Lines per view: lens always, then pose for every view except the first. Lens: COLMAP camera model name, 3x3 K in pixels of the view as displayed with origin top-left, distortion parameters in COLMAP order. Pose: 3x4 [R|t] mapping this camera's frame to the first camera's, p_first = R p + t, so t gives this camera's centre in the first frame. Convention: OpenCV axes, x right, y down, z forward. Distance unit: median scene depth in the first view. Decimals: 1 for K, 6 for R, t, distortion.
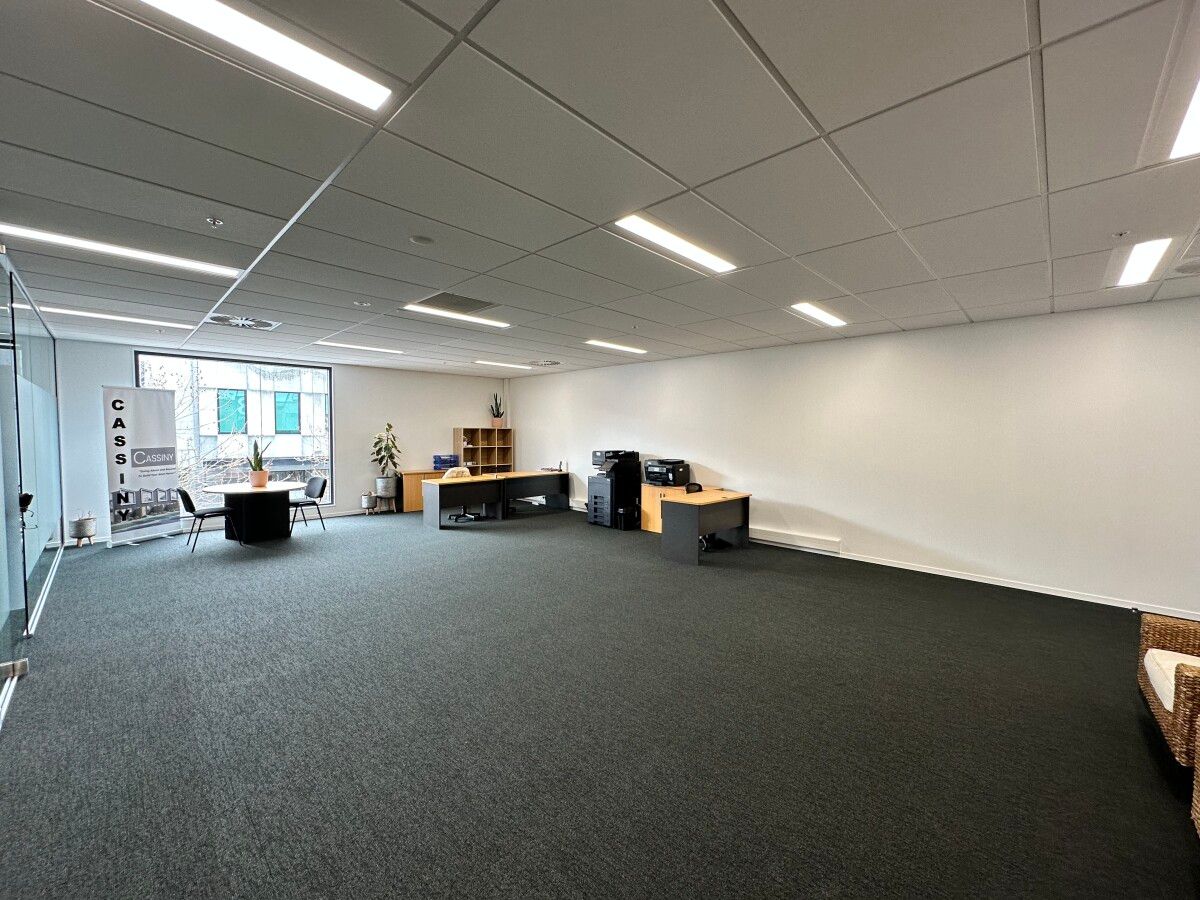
lens RADIAL K [[479.4, 0, 595.4], [0, 479.4, 449.7], [0, 0, 1]] dist [-0.002941, -0.000281]
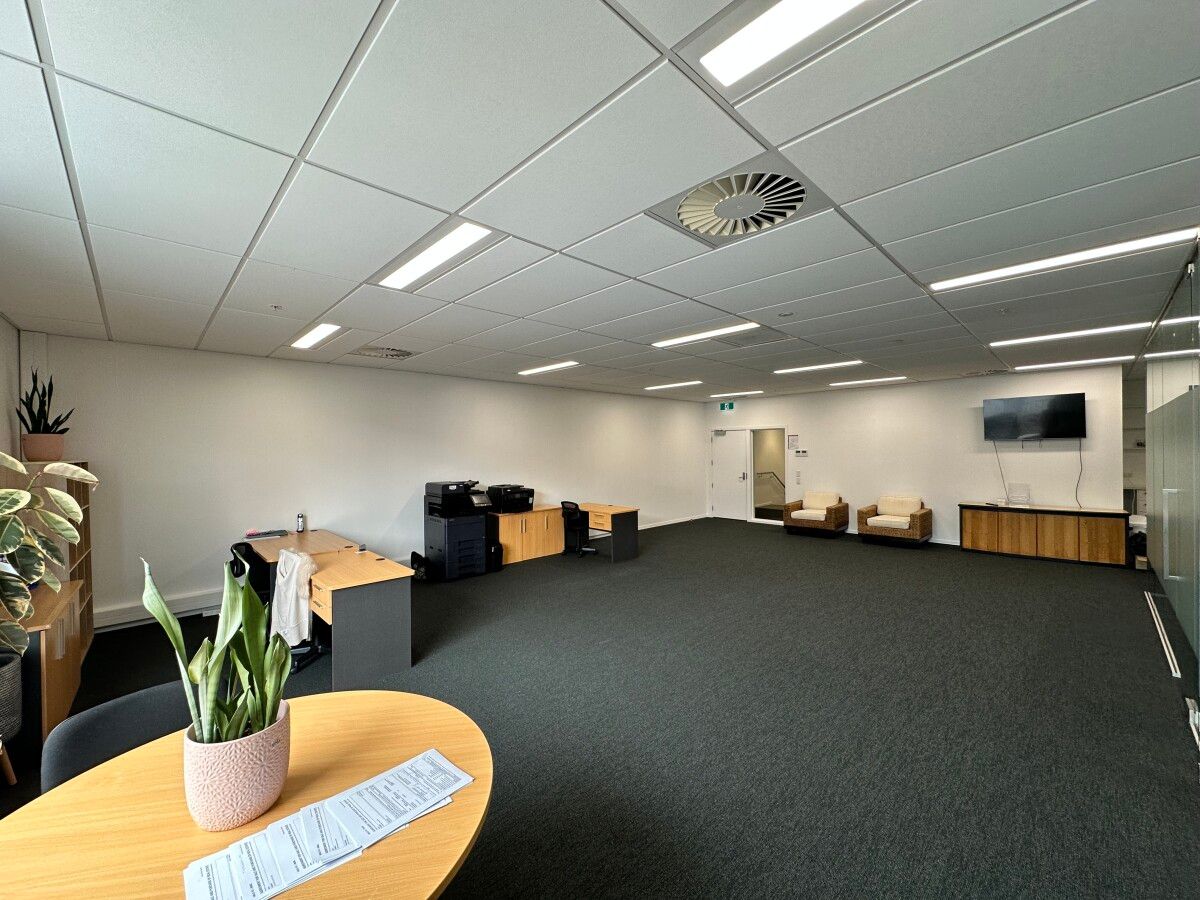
lens RADIAL K [[479.4, 0, 592.9], [0, 479.4, 453.8], [0, 0, 1]] dist [-0.002941, -0.000281]
pose [[0.045318, -0.001040, 0.998972, -0.904634], [0.055302, 0.998469, -0.001469, -0.038149], [-0.997441, 0.055312, 0.045306, 0.867917]]
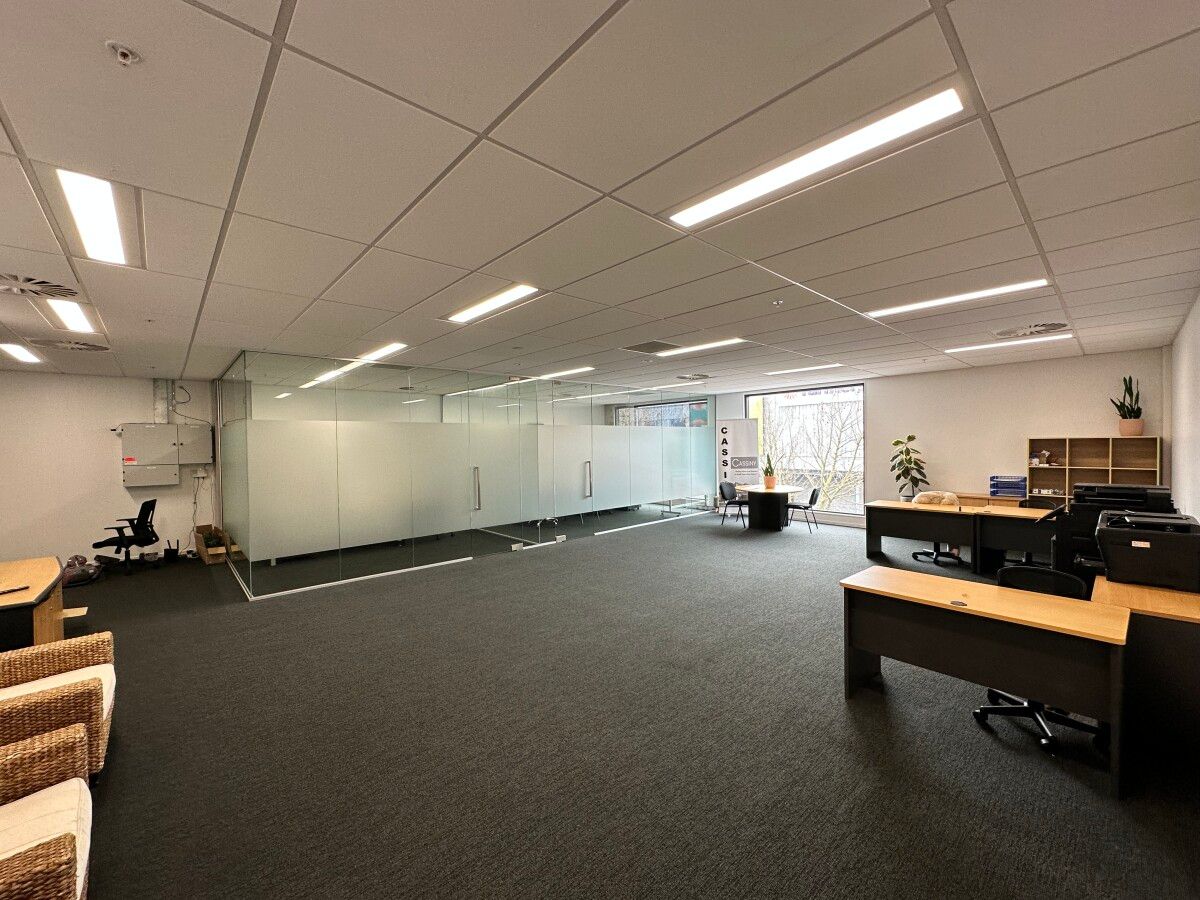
lens RADIAL K [[479.4, 0, 604.7], [0, 479.4, 454.2], [0, 0, 1]] dist [-0.002941, -0.000281]
pose [[-0.057456, 0.017128, -0.998201, 0.625350], [-0.025044, 0.999513, 0.018592, -0.028842], [0.998034, 0.026068, -0.056999, 0.617607]]
